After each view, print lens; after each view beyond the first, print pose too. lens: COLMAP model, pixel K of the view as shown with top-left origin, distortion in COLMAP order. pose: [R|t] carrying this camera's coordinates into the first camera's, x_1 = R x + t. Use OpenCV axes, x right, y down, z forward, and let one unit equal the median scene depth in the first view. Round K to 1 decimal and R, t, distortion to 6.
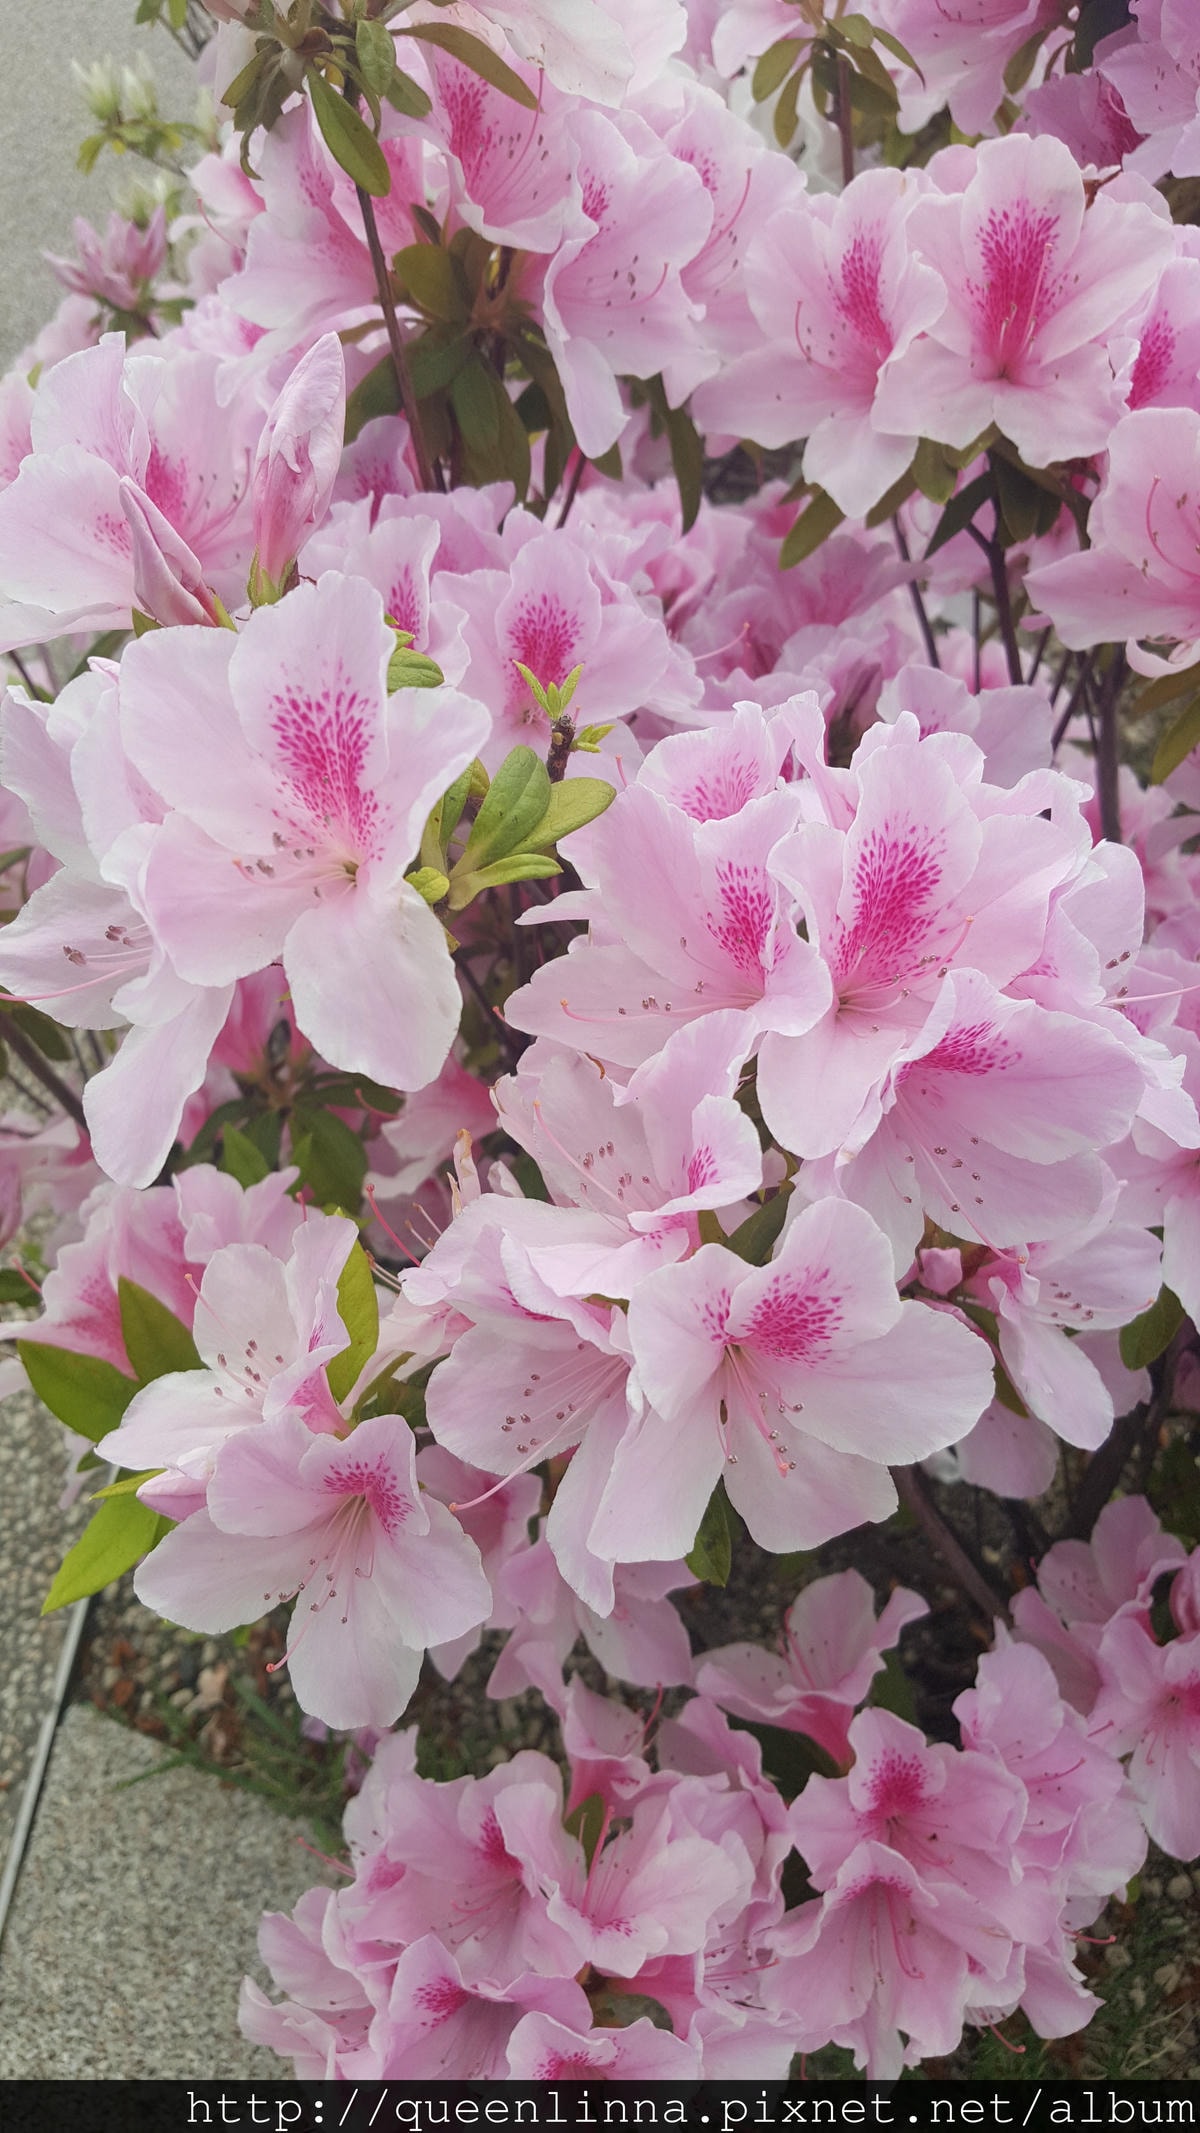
lens RADIAL K [[1558.3, 0, 598.8], [0, 1558.3, 1102.1], [0, 0, 1]] dist [0.117864, -0.219735]
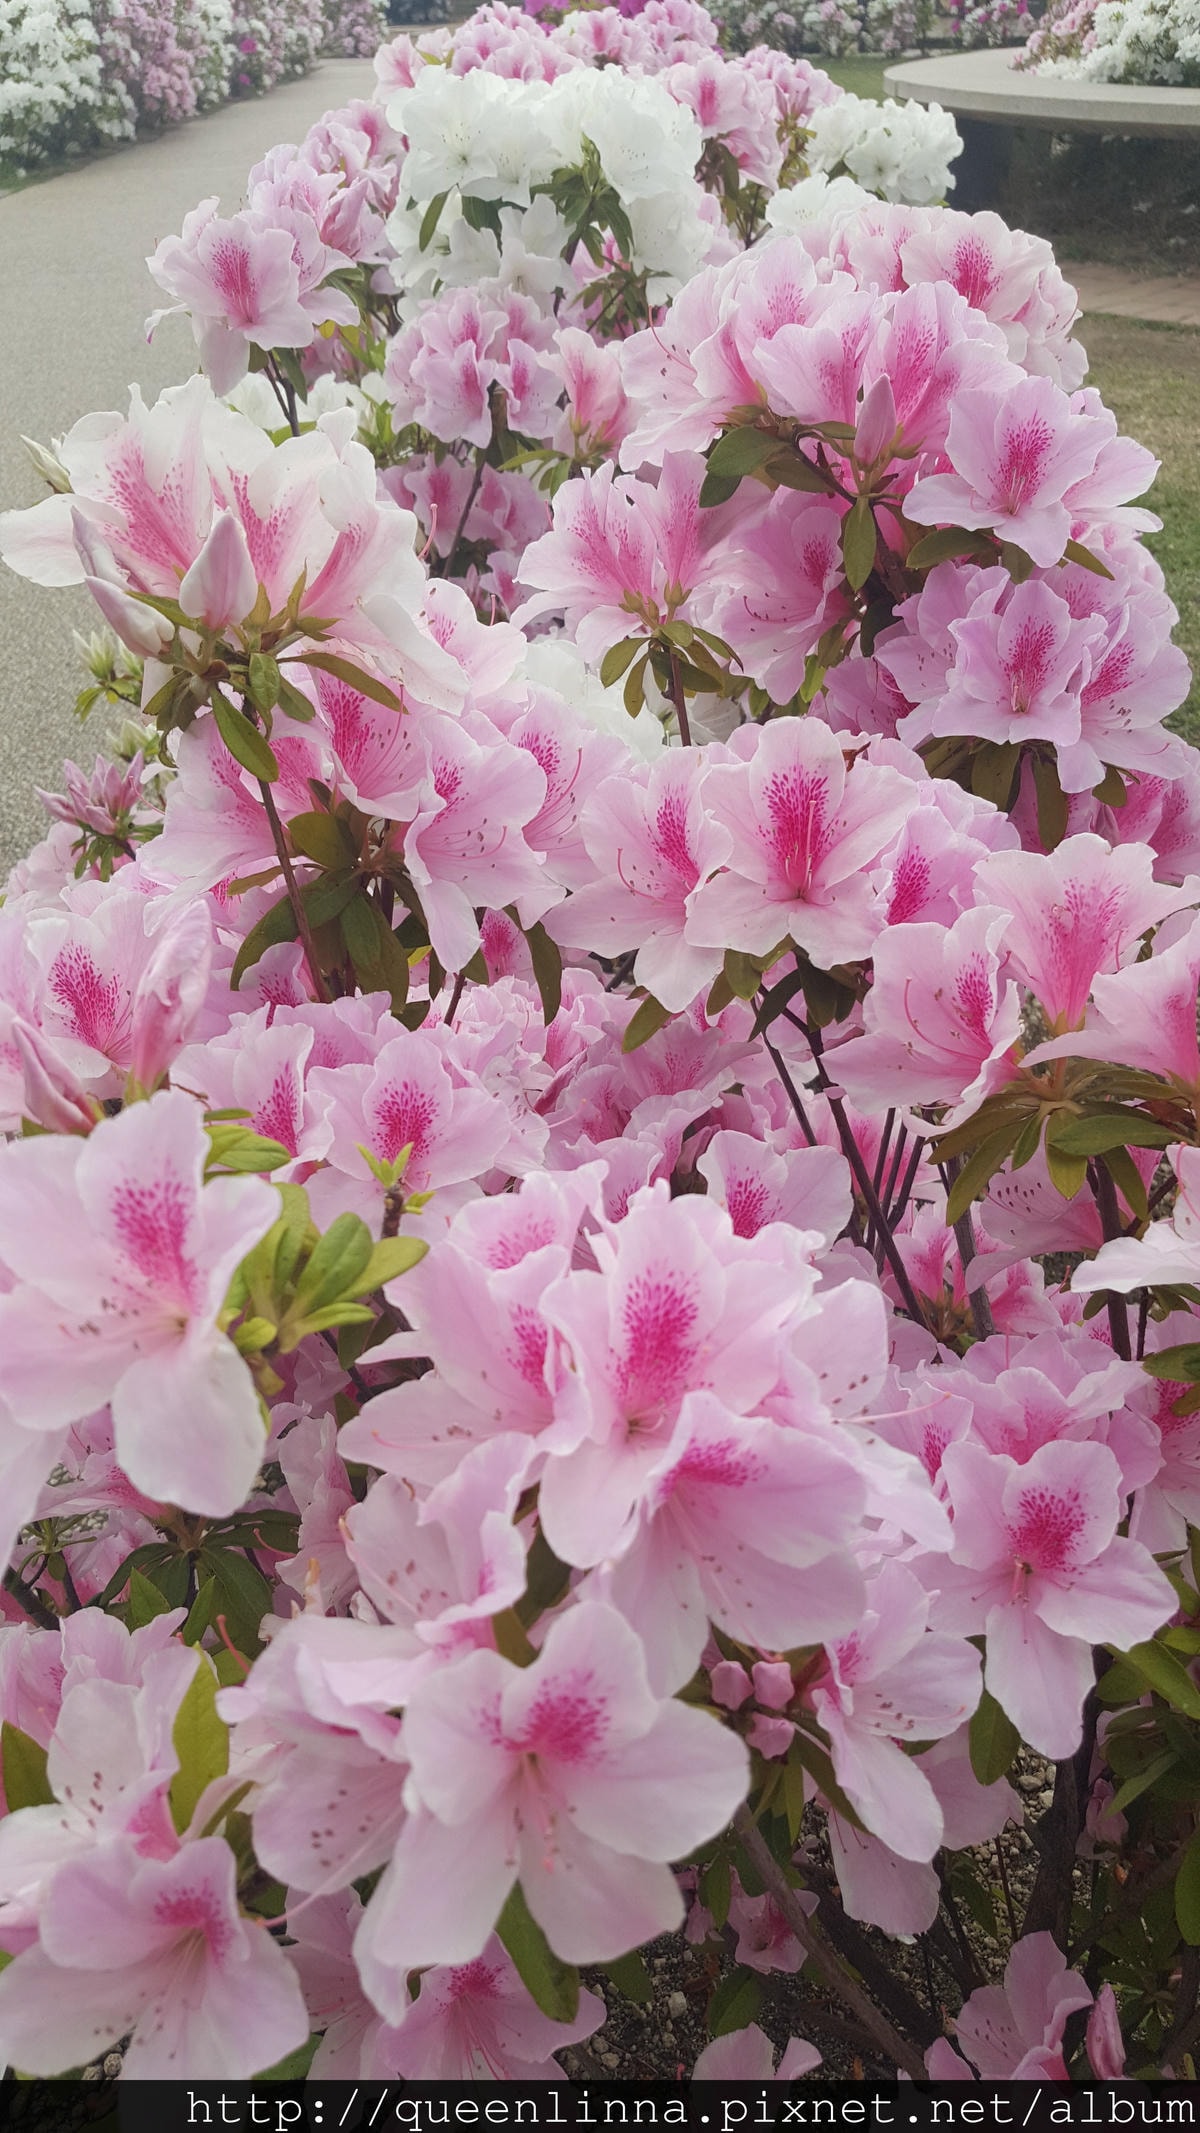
lens RADIAL K [[1558.3, 0, 598.8], [0, 1558.3, 1102.1], [0, 0, 1]] dist [0.117864, -0.219735]
pose [[0.999552, -0.027479, 0.011886, 0.114650], [0.029673, 0.962045, -0.271274, 0.017051], [-0.003980, 0.271505, 0.962429, -0.147895]]
